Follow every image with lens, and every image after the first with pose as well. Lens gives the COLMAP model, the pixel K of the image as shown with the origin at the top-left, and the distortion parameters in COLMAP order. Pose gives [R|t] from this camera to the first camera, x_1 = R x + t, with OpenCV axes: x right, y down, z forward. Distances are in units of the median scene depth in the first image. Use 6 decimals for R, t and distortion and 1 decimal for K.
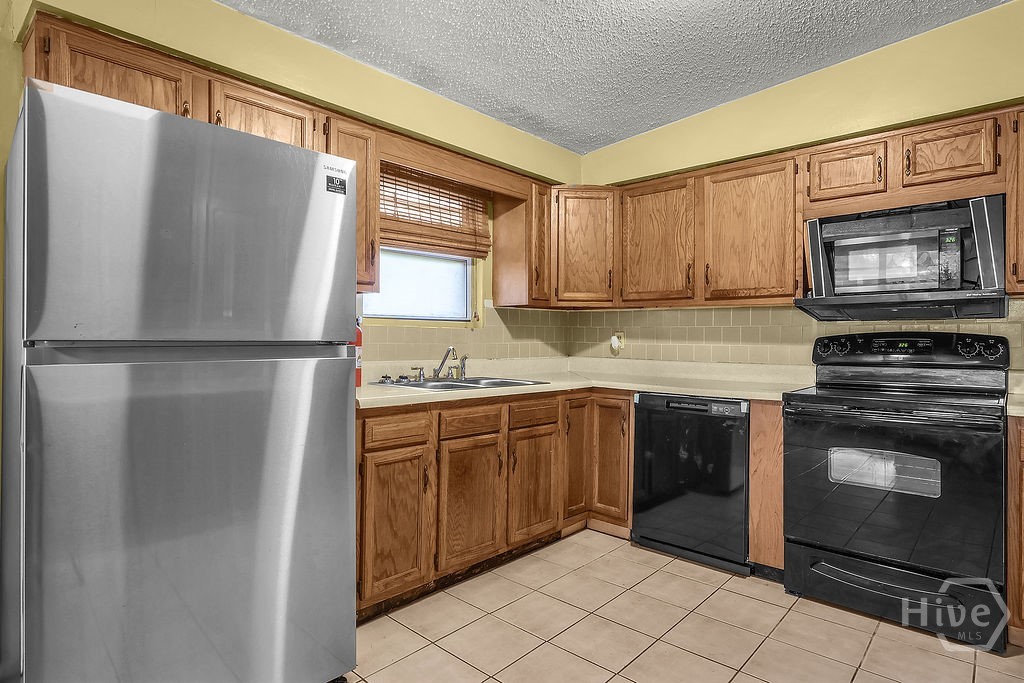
lens RADIAL K [[556.8, 0, 509.1], [0, 556.8, 339.7], [0, 0, 1]] dist [-0.004195, 0.001821]
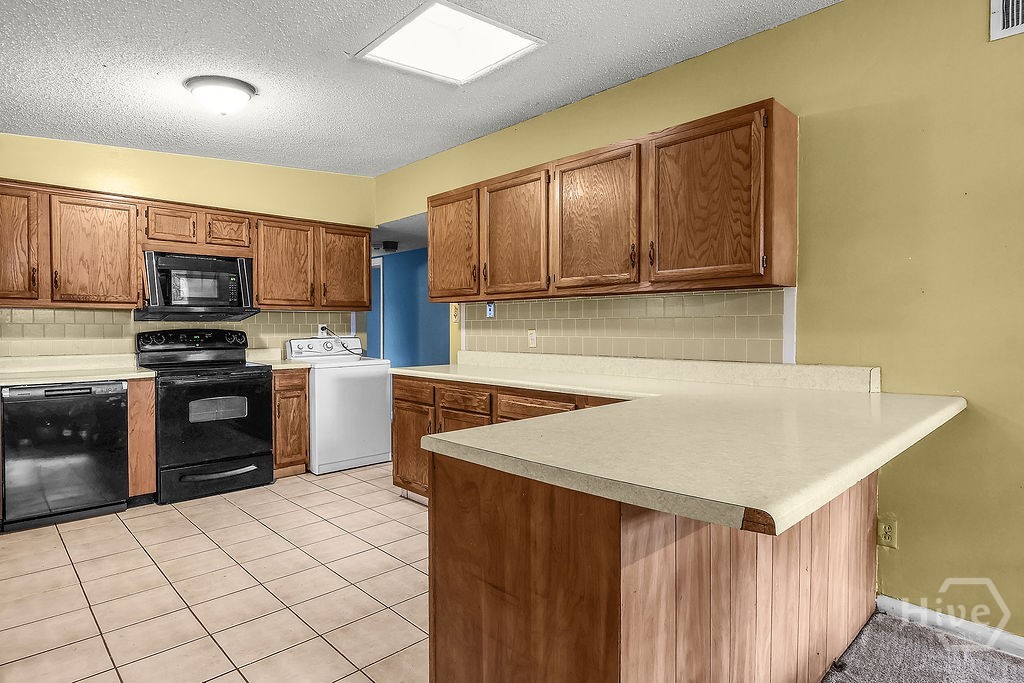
lens RADIAL K [[556.8, 0, 504.5], [0, 556.8, 336.5], [0, 0, 1]] dist [-0.004195, 0.001821]
pose [[0.075718, -0.021435, 0.996899, -0.847235], [0.002779, 0.999770, 0.021286, -0.023966], [-0.997125, 0.001159, 0.075760, -0.028541]]
